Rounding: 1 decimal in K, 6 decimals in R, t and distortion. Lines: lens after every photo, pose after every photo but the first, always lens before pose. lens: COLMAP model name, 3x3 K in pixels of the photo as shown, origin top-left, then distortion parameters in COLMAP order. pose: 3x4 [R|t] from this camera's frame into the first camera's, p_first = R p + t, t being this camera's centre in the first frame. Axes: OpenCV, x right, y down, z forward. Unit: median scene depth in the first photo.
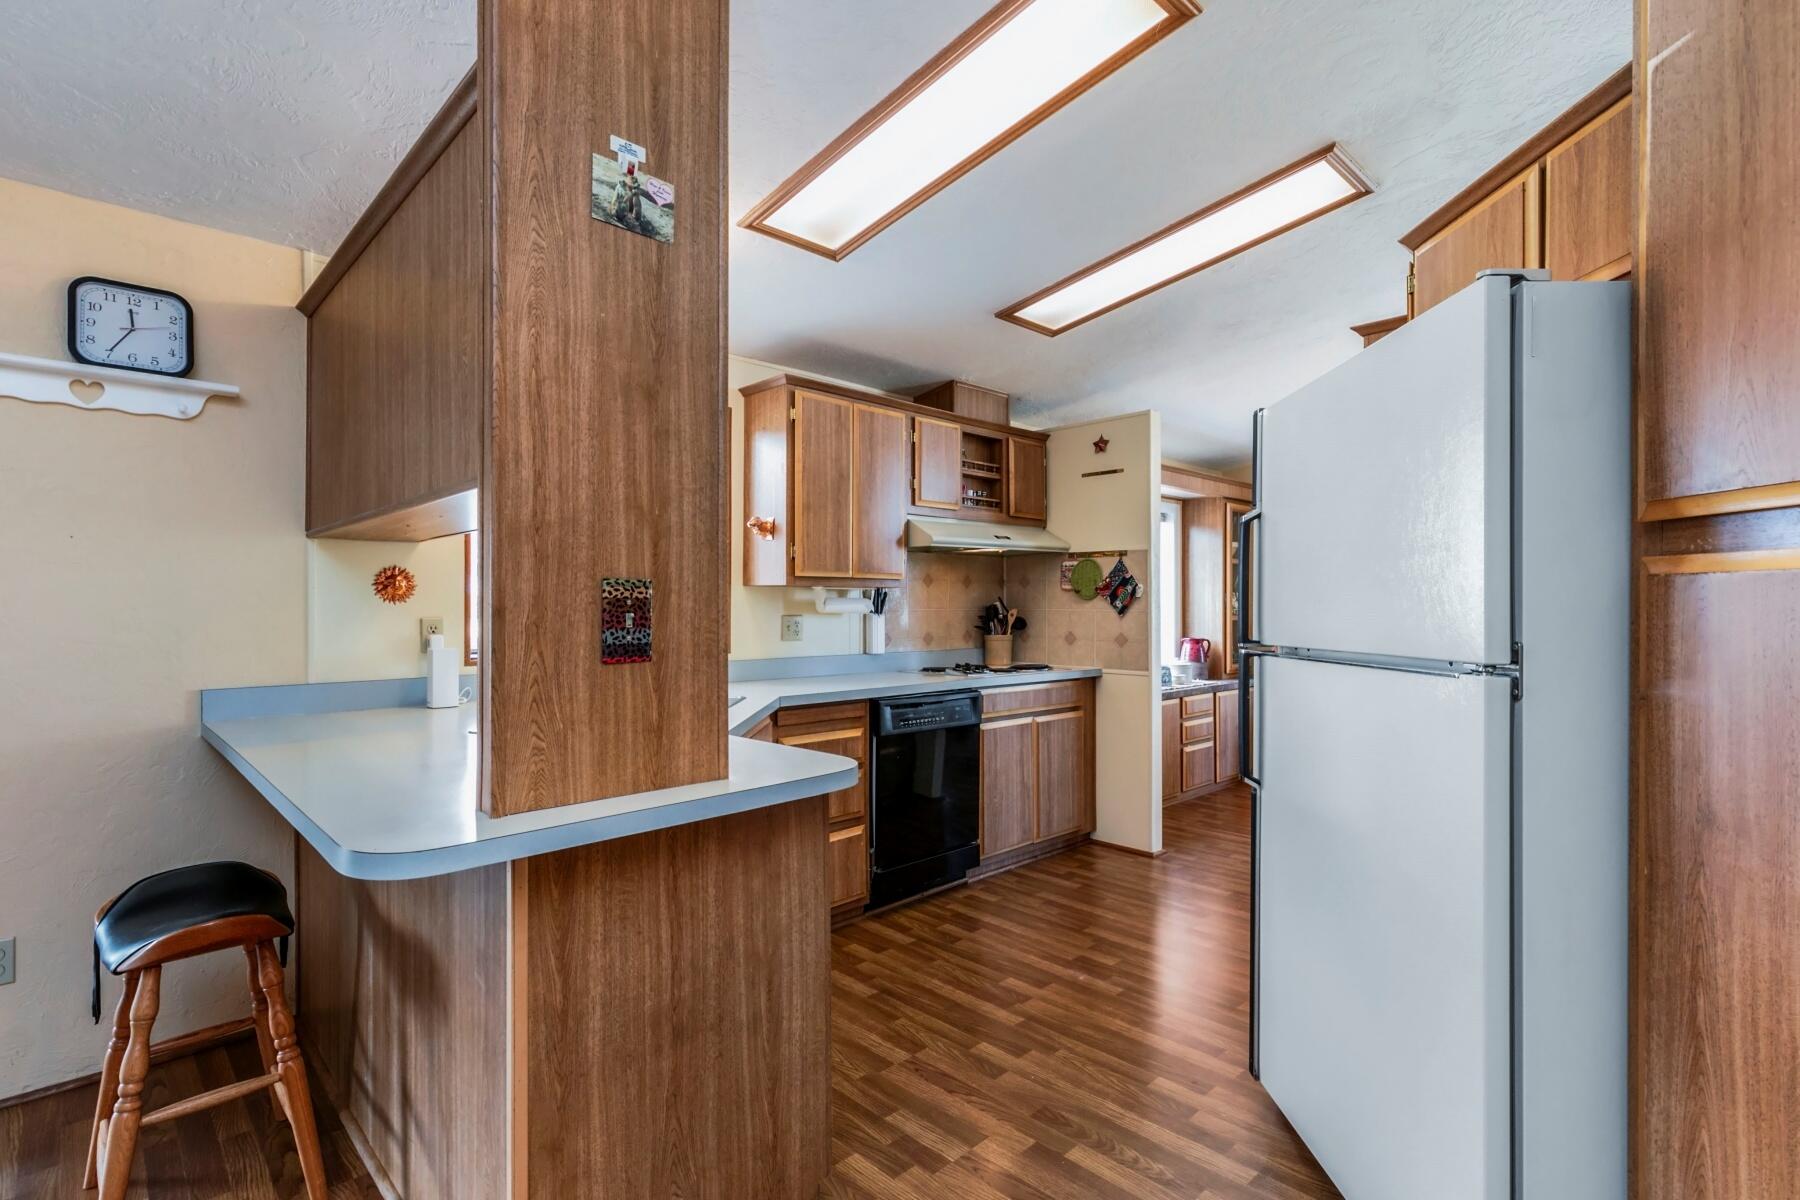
lens RADIAL K [[833.6, 0, 900.0], [0, 833.6, 610.7], [0, 0, 1]] dist [0.000595, -0.000112]
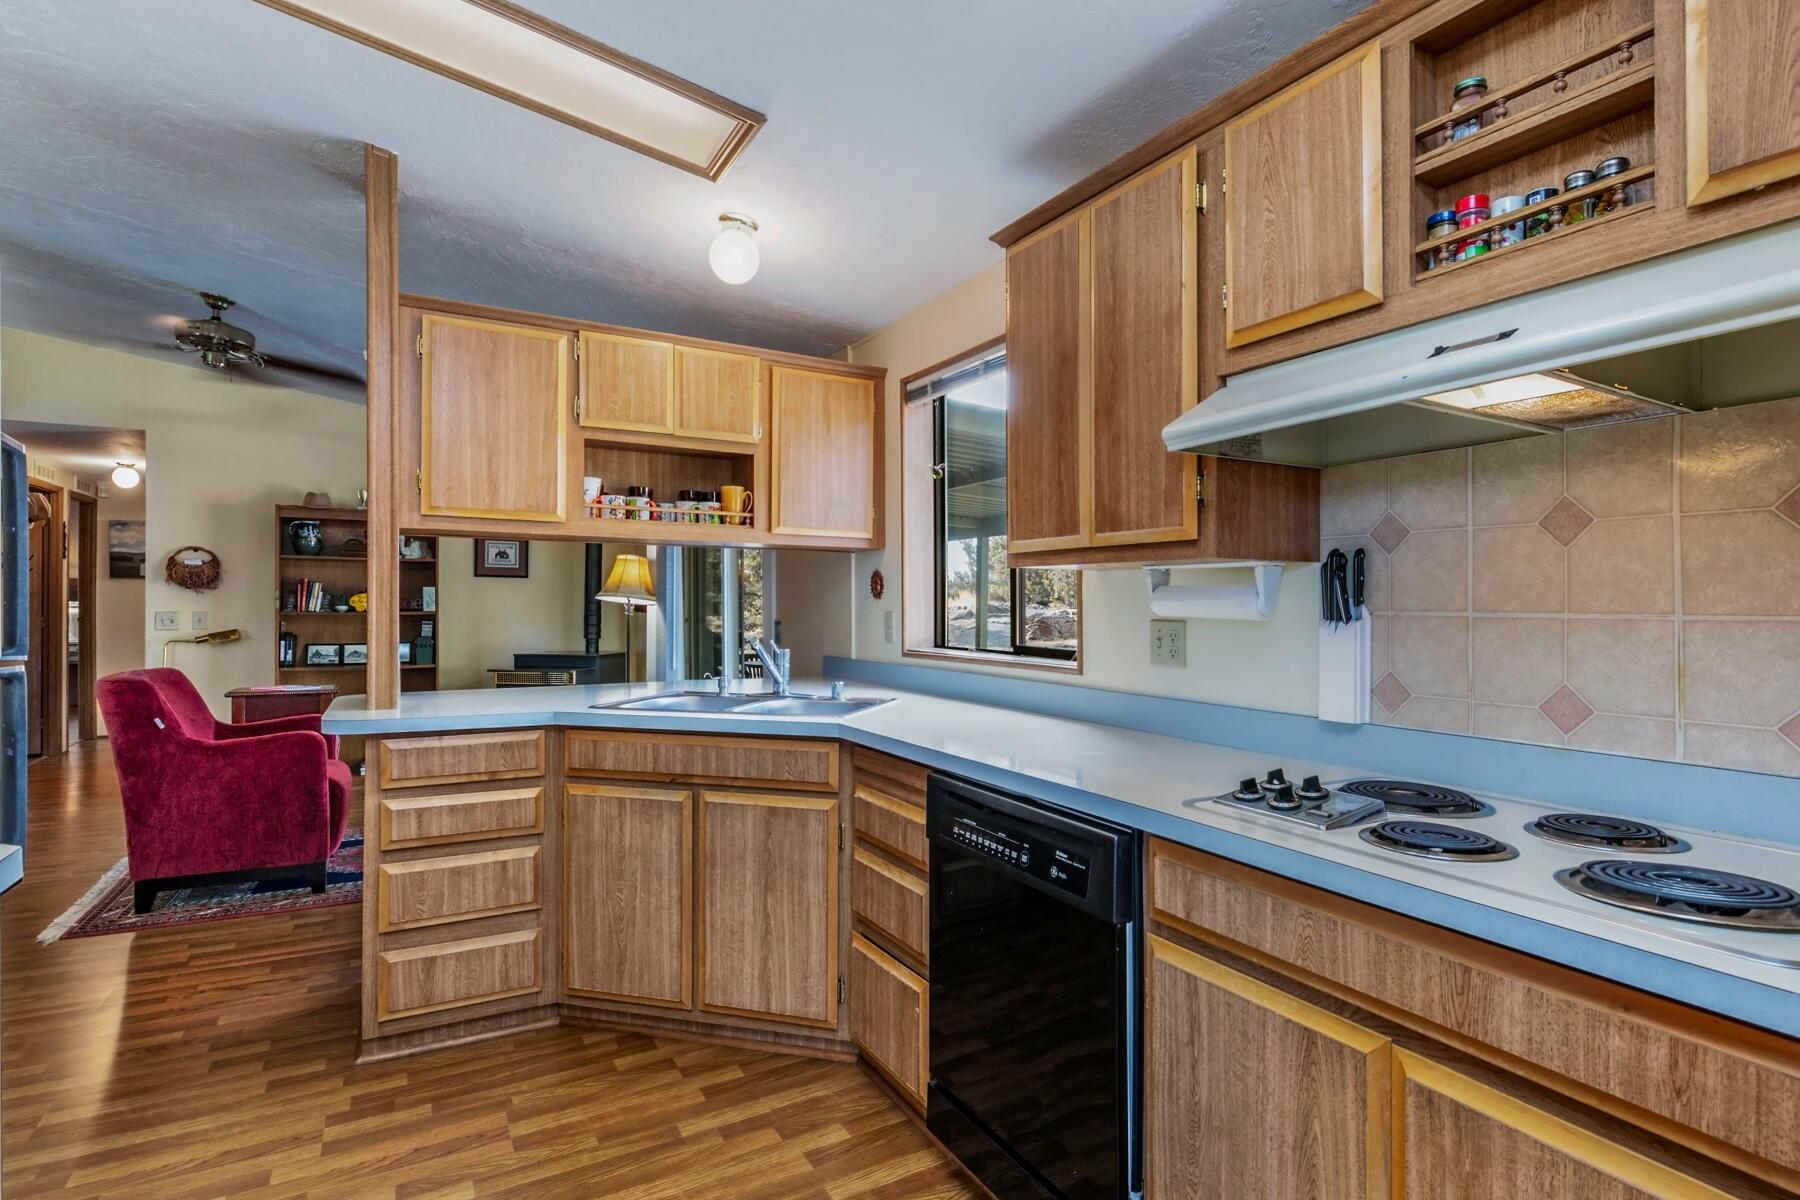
lens RADIAL K [[913.1, 0, 901.7], [0, 913.1, 603.4], [0, 0, 1]] dist [-0.002525, -0.000048]
pose [[-0.250599, -0.003297, -0.968085, 0.463641], [-0.013462, 0.999909, 0.000079, -0.002834], [0.967997, 0.013053, -0.250621, 0.926996]]
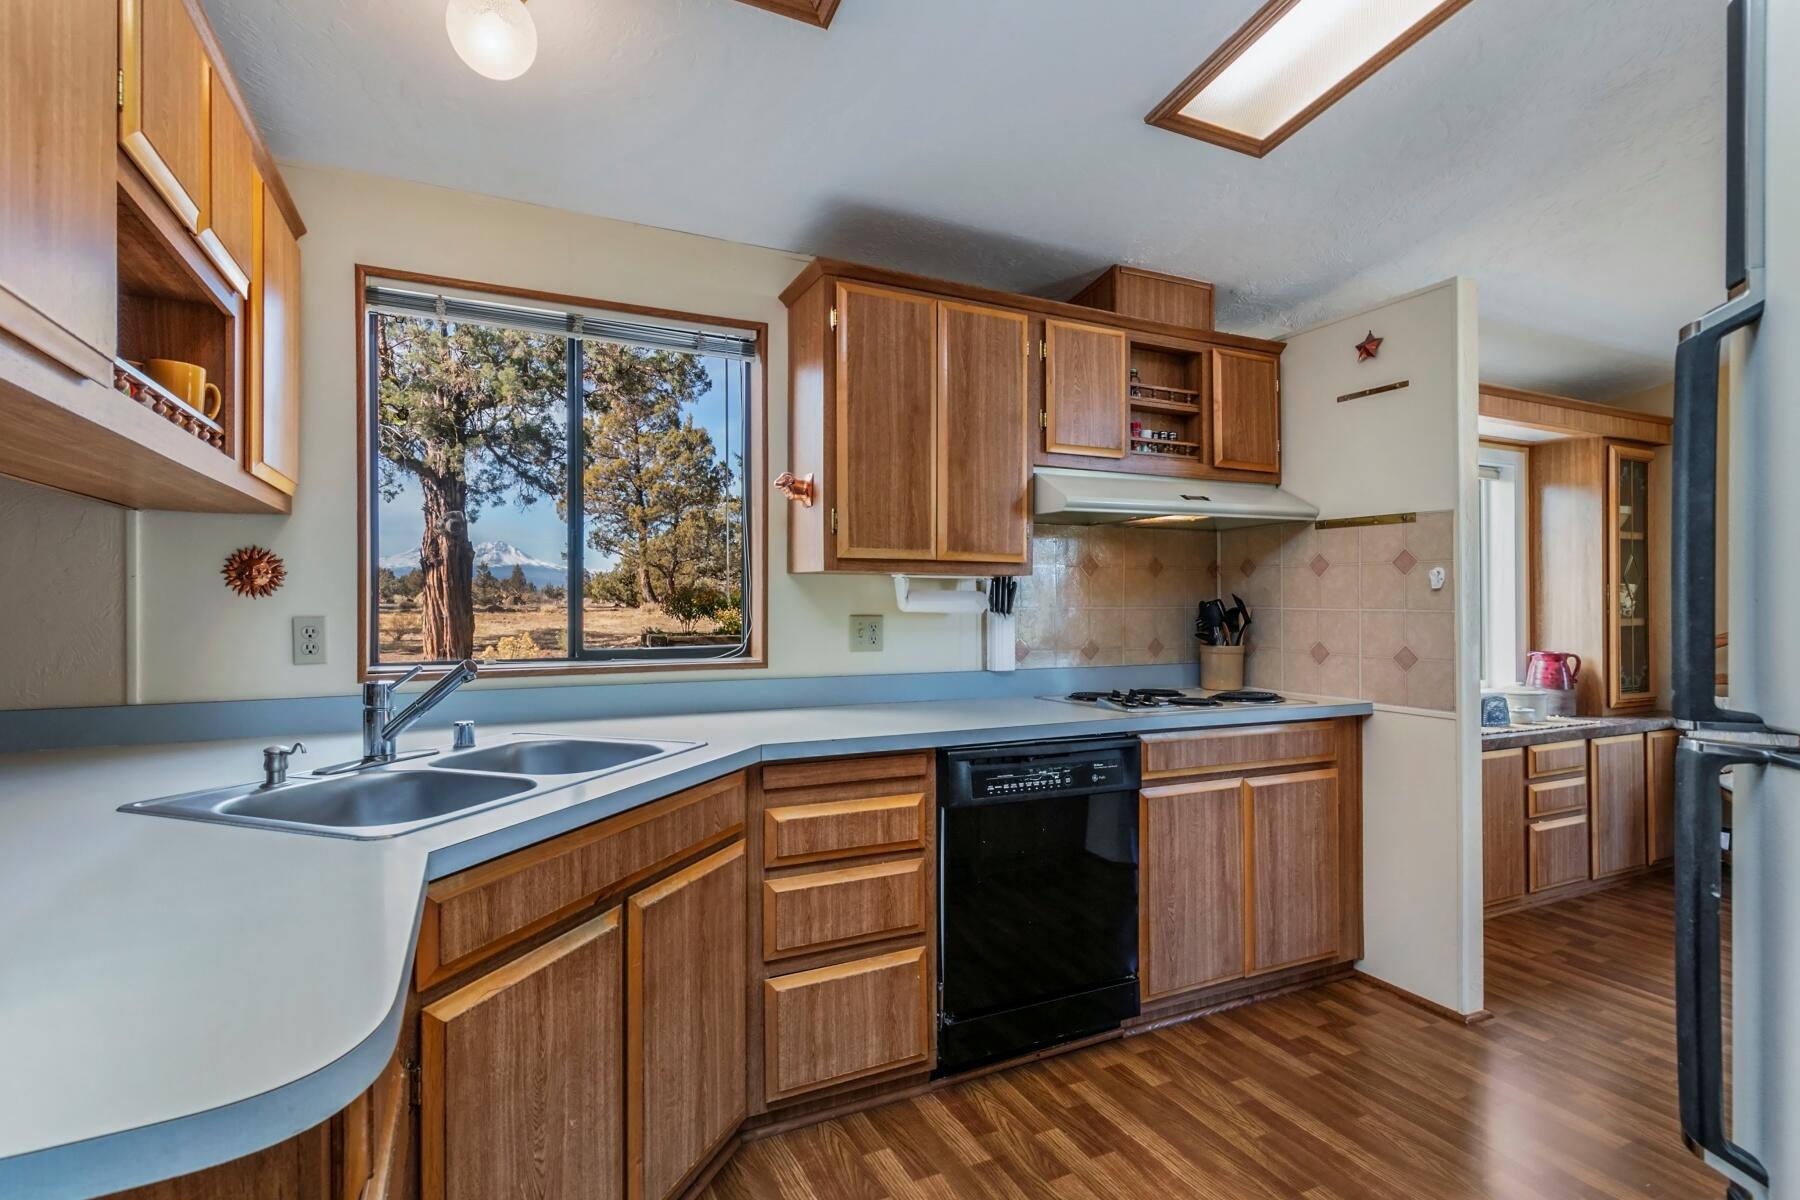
lens RADIAL K [[845.4, 0, 900.0], [0, 845.4, 600.0], [0, 0, 1]] dist [-0.000394, -0.000587]
pose [[0.948555, -0.000112, -0.316612, 0.117344], [-0.003409, 0.999938, -0.010568, -0.000123], [0.316594, 0.011104, 0.948496, 0.311097]]
